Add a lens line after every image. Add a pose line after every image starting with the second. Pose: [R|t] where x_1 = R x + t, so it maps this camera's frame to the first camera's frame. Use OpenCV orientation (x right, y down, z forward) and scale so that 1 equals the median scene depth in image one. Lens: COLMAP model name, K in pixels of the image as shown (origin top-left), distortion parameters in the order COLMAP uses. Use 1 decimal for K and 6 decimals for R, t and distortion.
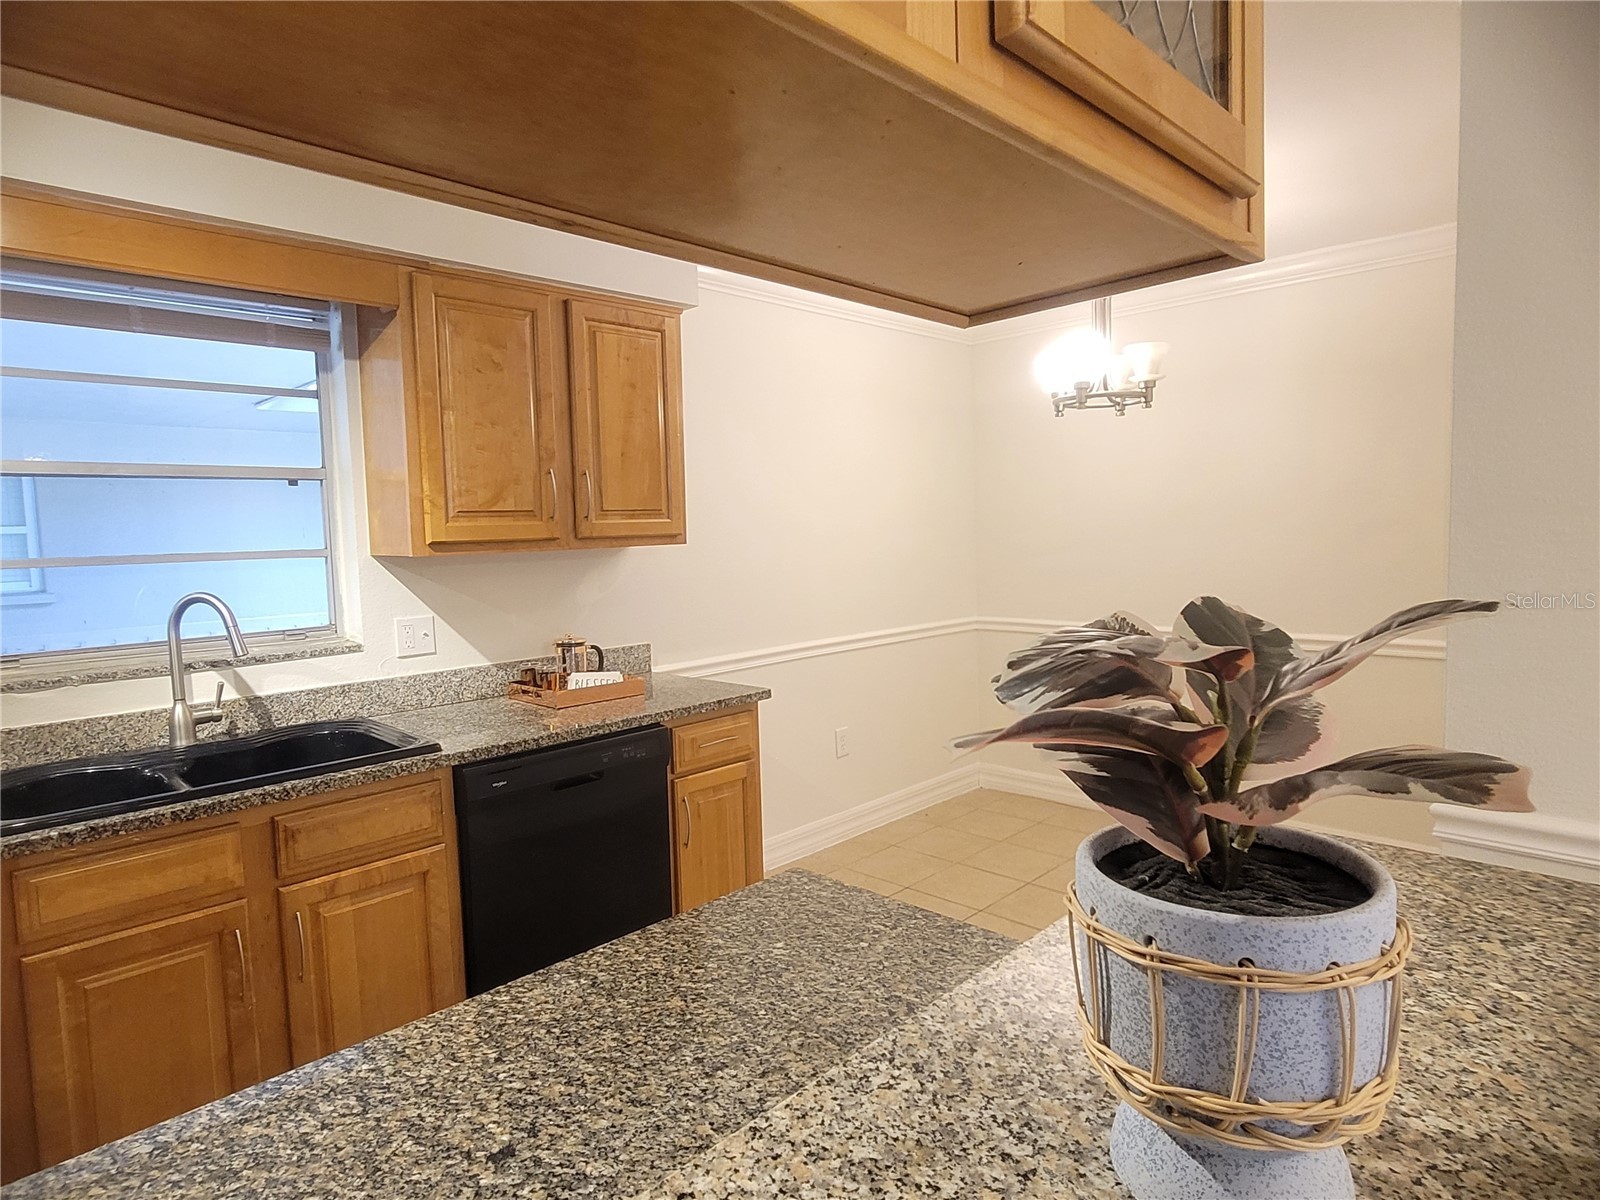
lens RADIAL K [[1009.9, 0, 800.0], [0, 1009.9, 600.0], [0, 0, 1]] dist [-0.000868, 0.000185]
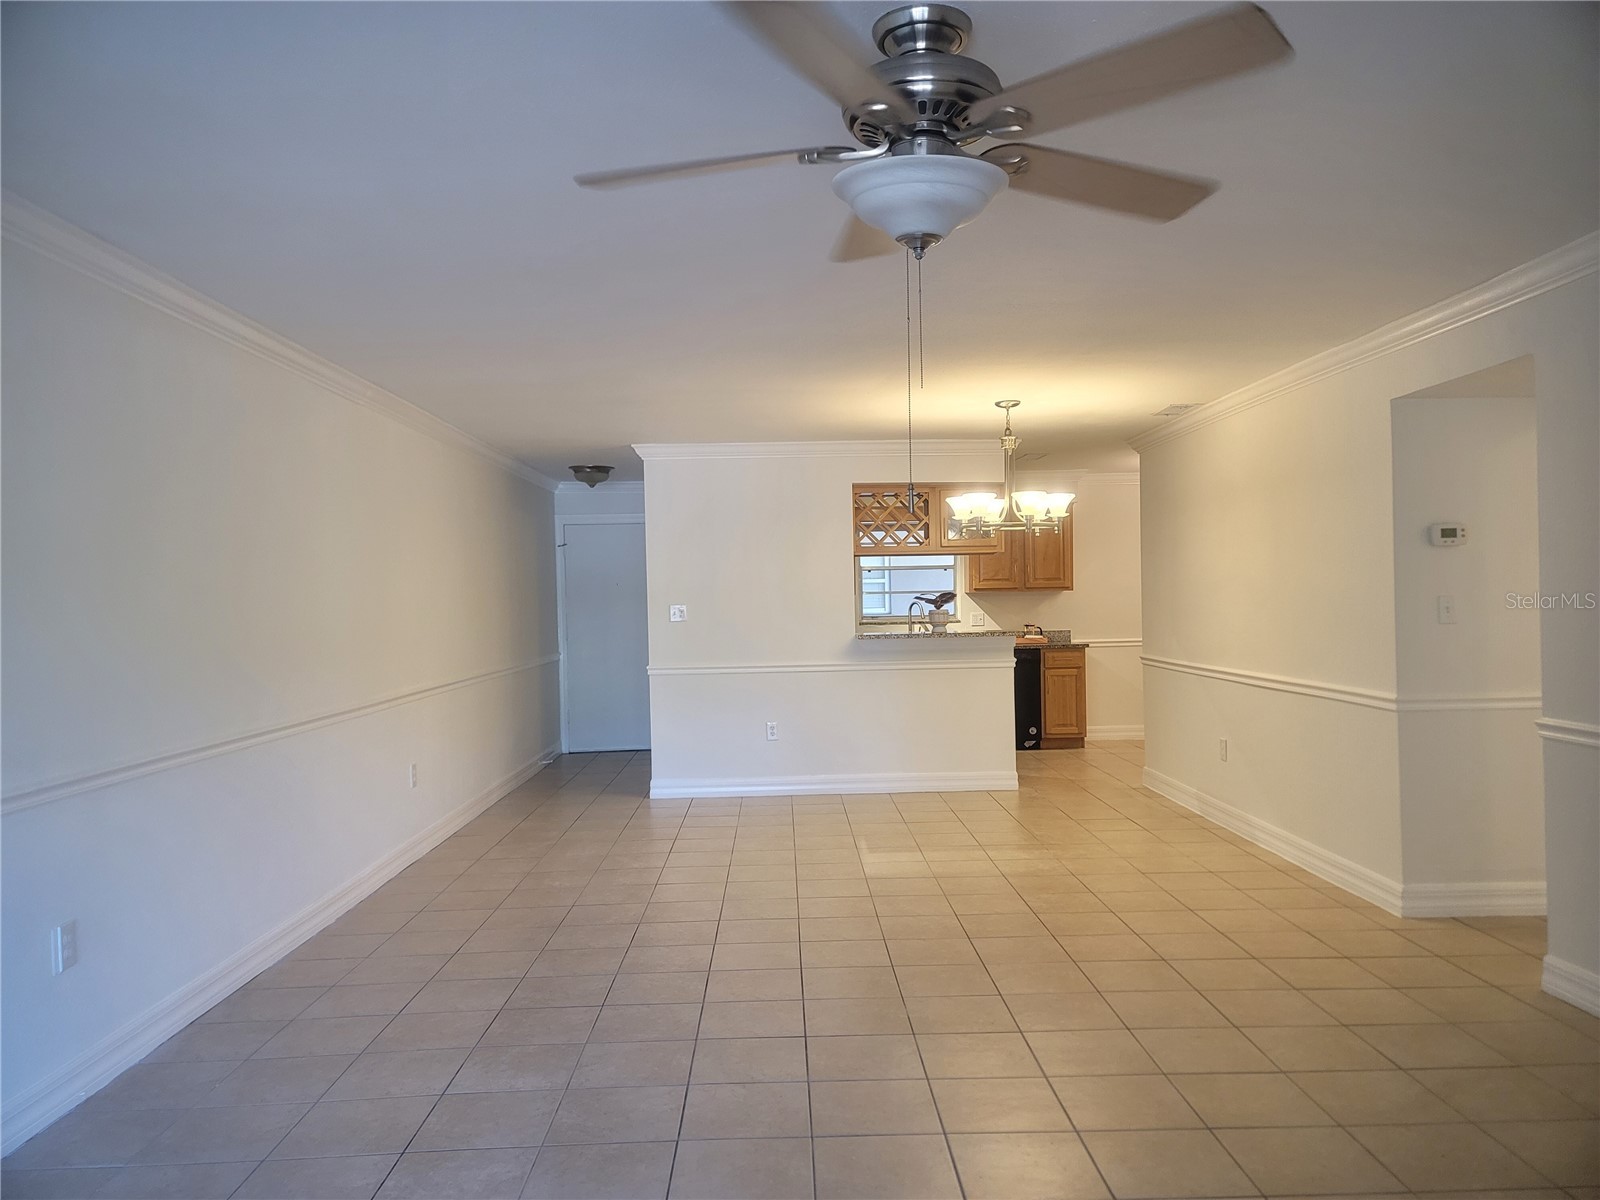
lens RADIAL K [[1166.3, 0, 800.0], [0, 1166.3, 600.0], [0, 0, 1]] dist [-0.000193, -0.000031]
pose [[0.725930, 0.025214, -0.687306, 1.644063], [-0.052066, 0.998475, -0.018362, 0.070961], [0.685795, 0.049115, 0.726136, -1.925582]]
